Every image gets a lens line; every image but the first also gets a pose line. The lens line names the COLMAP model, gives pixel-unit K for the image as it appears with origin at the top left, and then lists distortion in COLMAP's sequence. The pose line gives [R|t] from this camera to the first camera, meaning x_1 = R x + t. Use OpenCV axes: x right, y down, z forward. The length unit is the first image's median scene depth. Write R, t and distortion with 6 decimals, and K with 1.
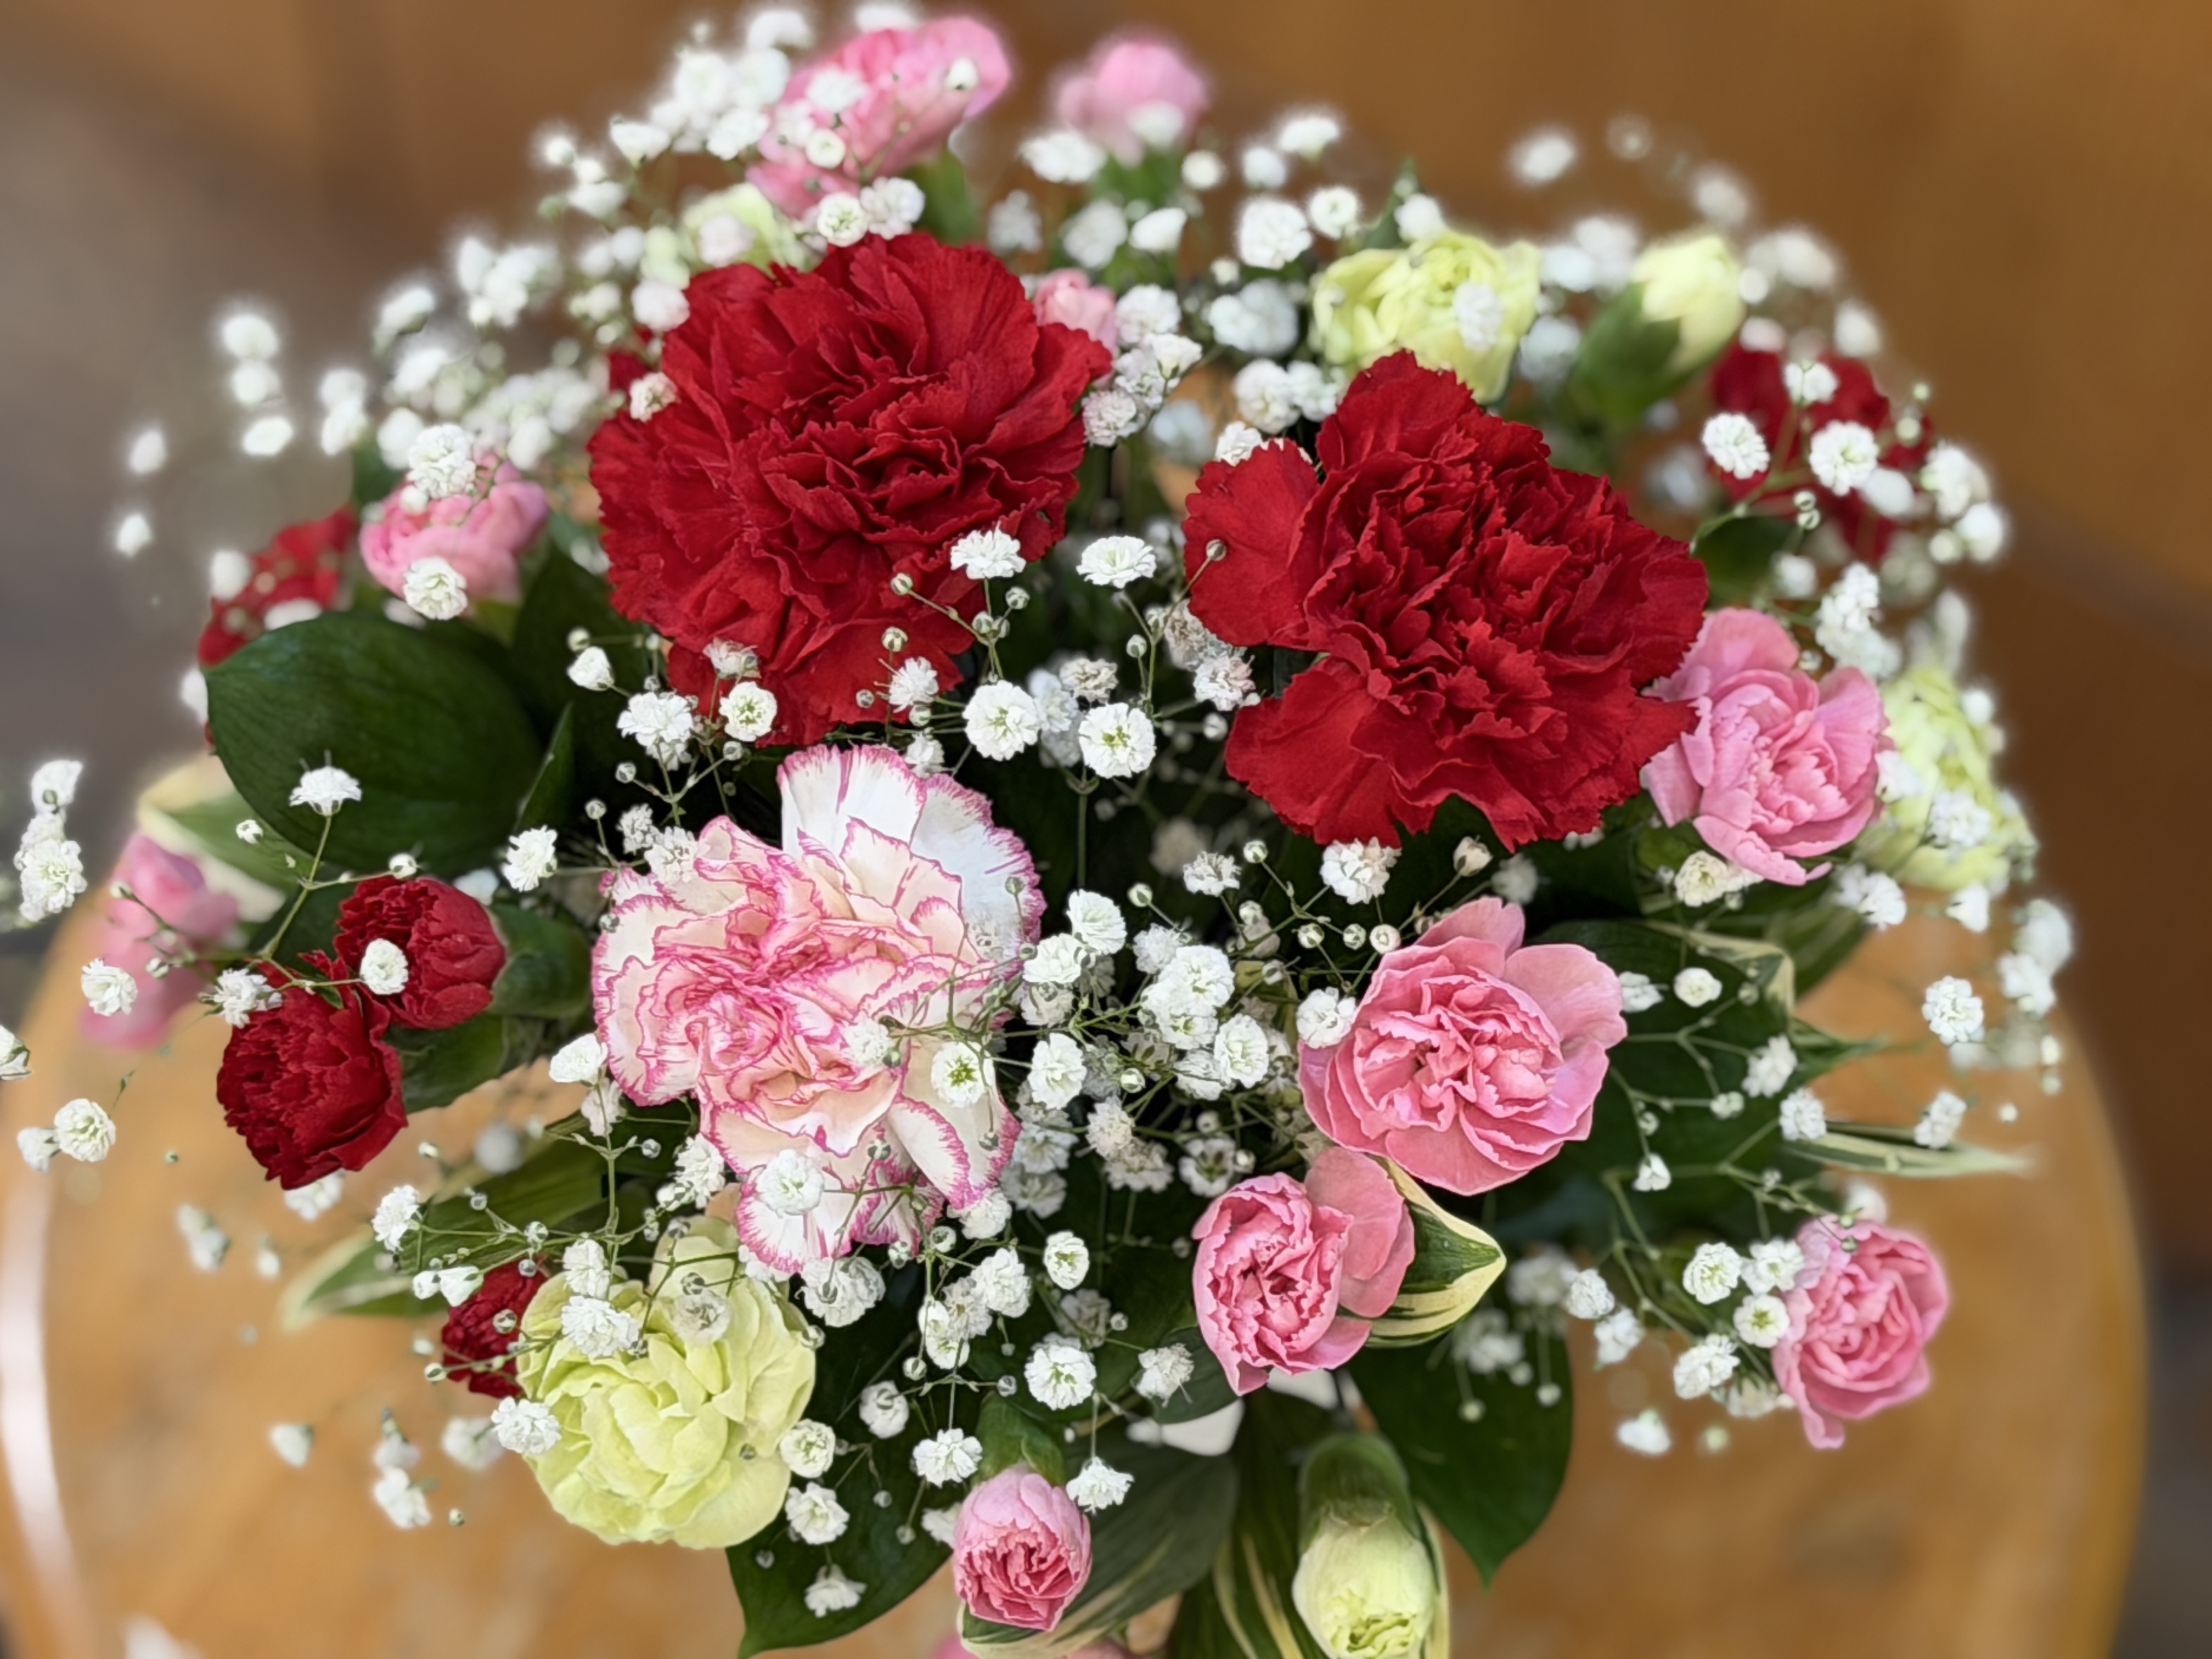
lens RADIAL K [[6847.1, 0, 1106.0], [0, 6847.1, 829.5], [0, 0, 1]] dist [0.056988, 0.676202]
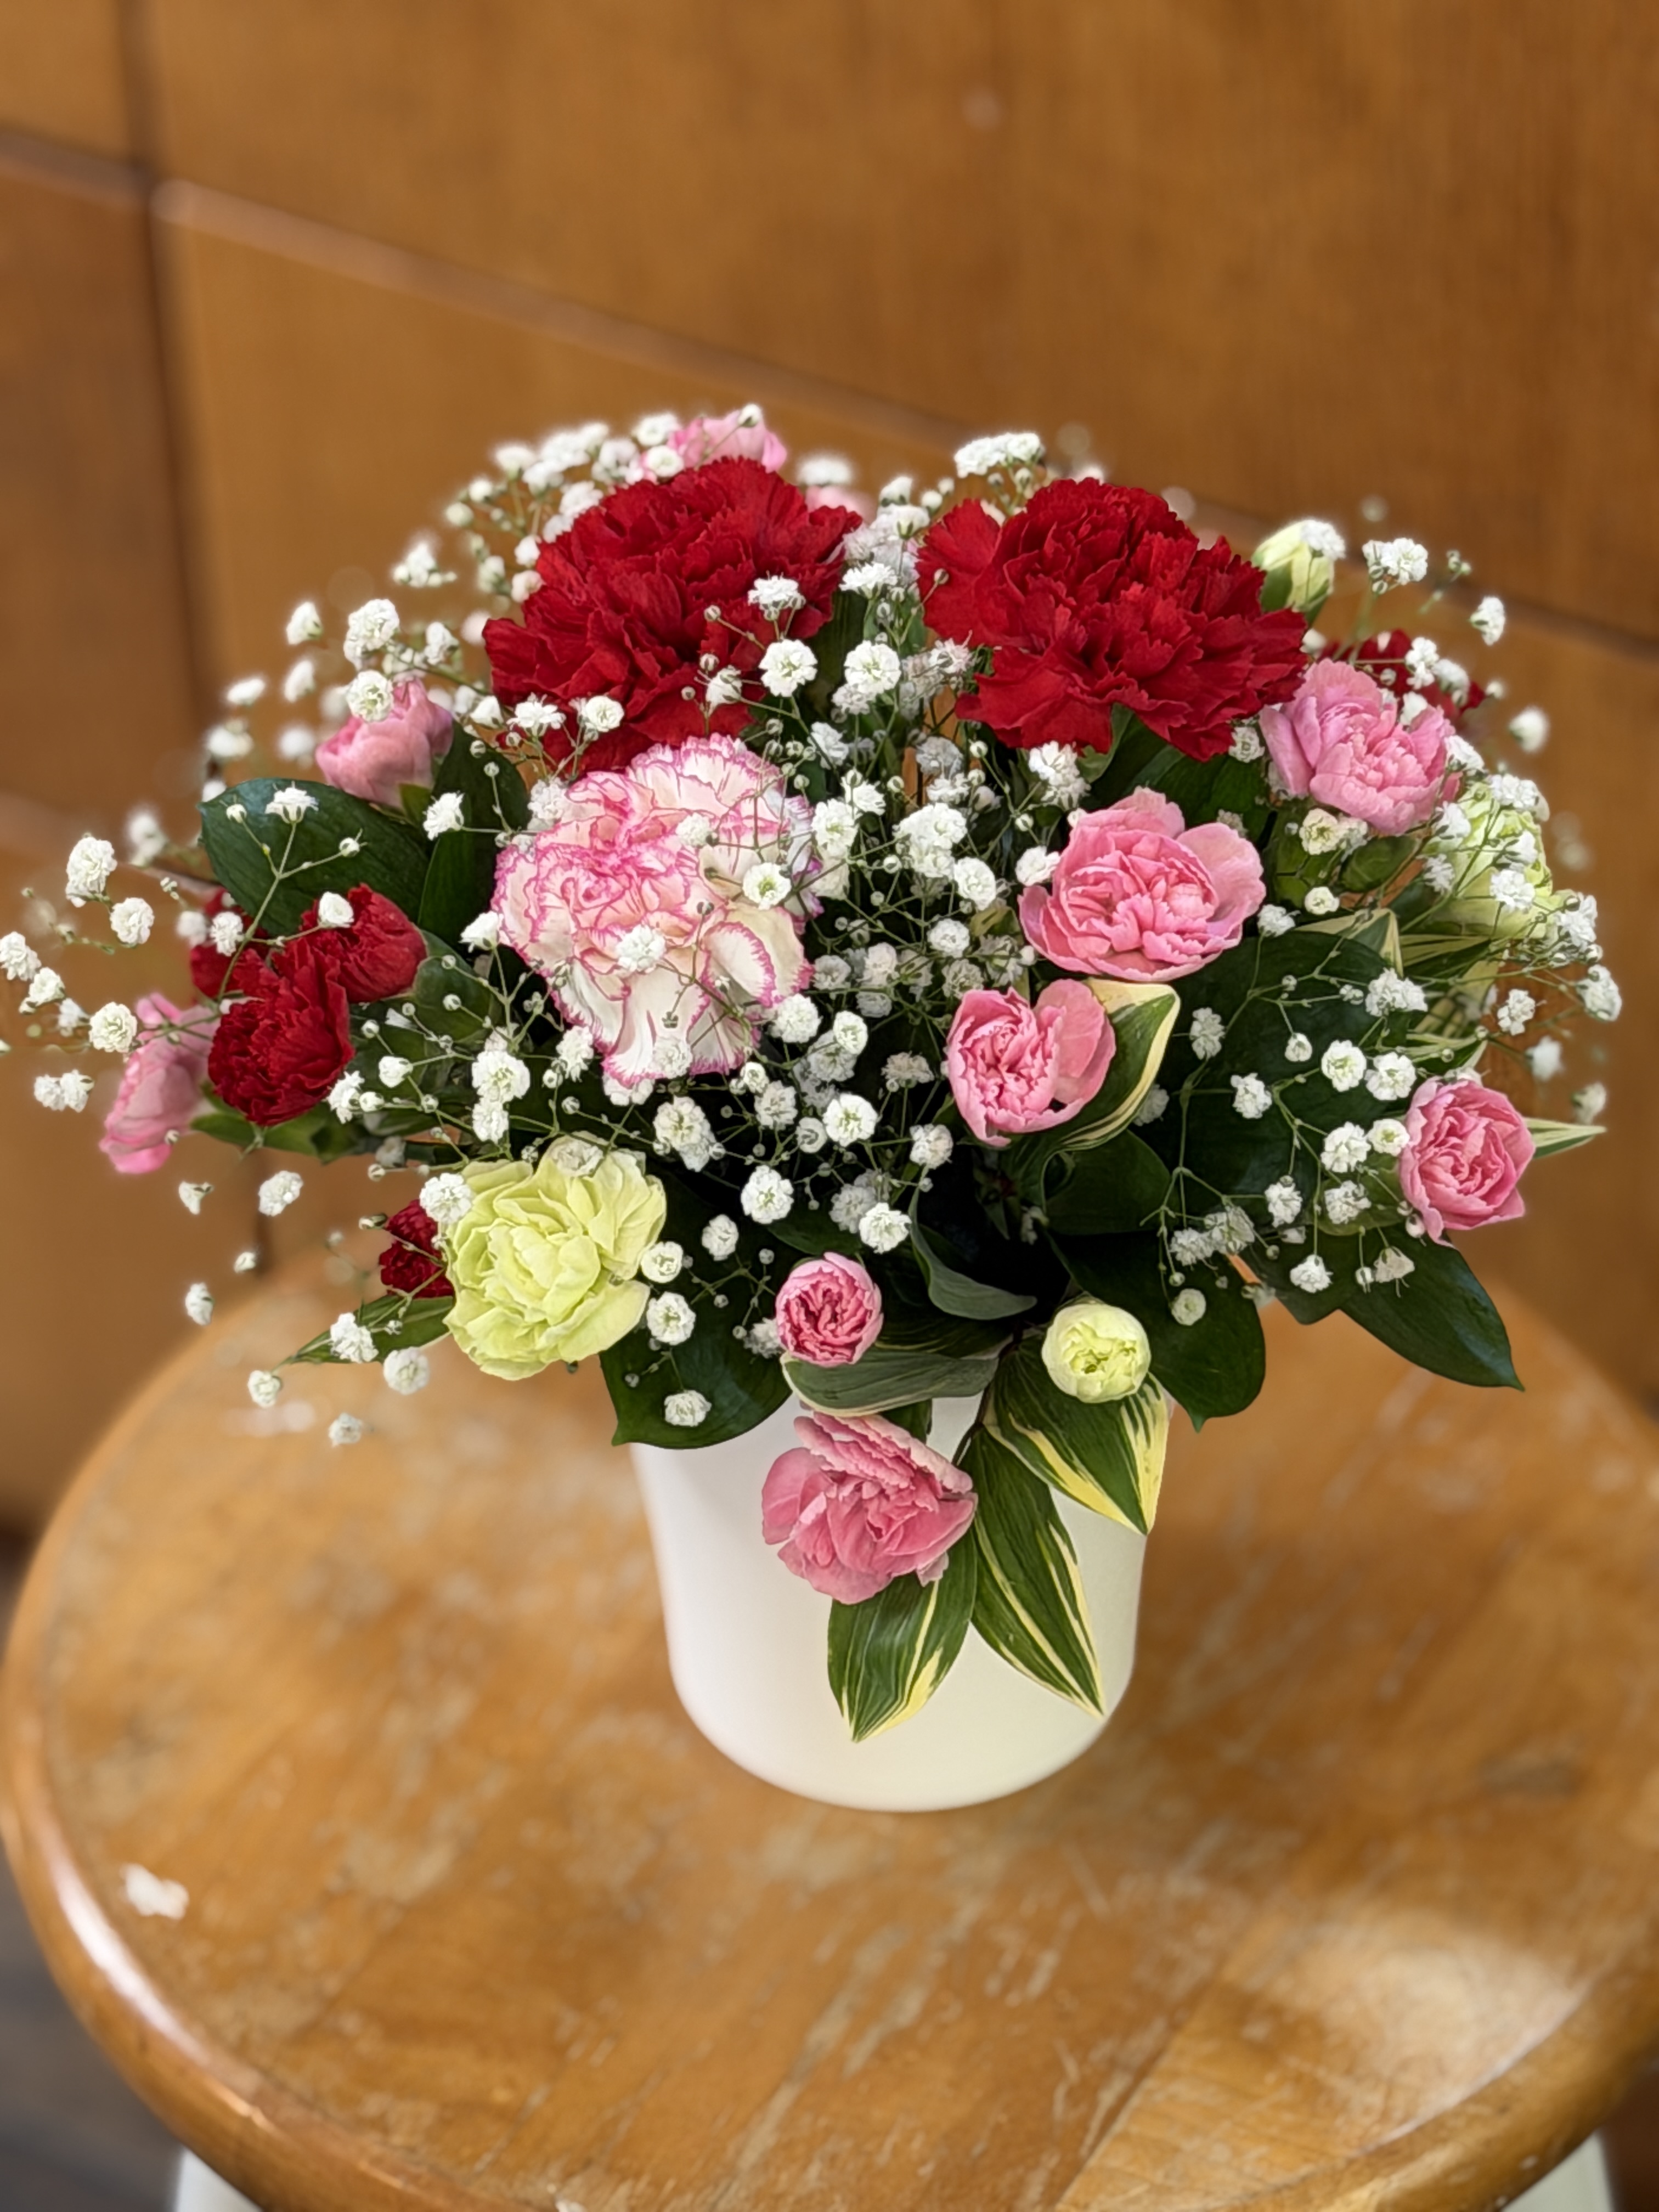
lens RADIAL K [[6846.8, 0, 710.6], [0, 6846.8, 1113.5], [0, 0, 1]] dist [0.056988, 0.676202]
pose [[0.998555, -0.045403, -0.028747, 0.004461], [0.029235, 0.907828, -0.418323, 0.618357], [0.045090, 0.416878, 0.907843, -0.196414]]
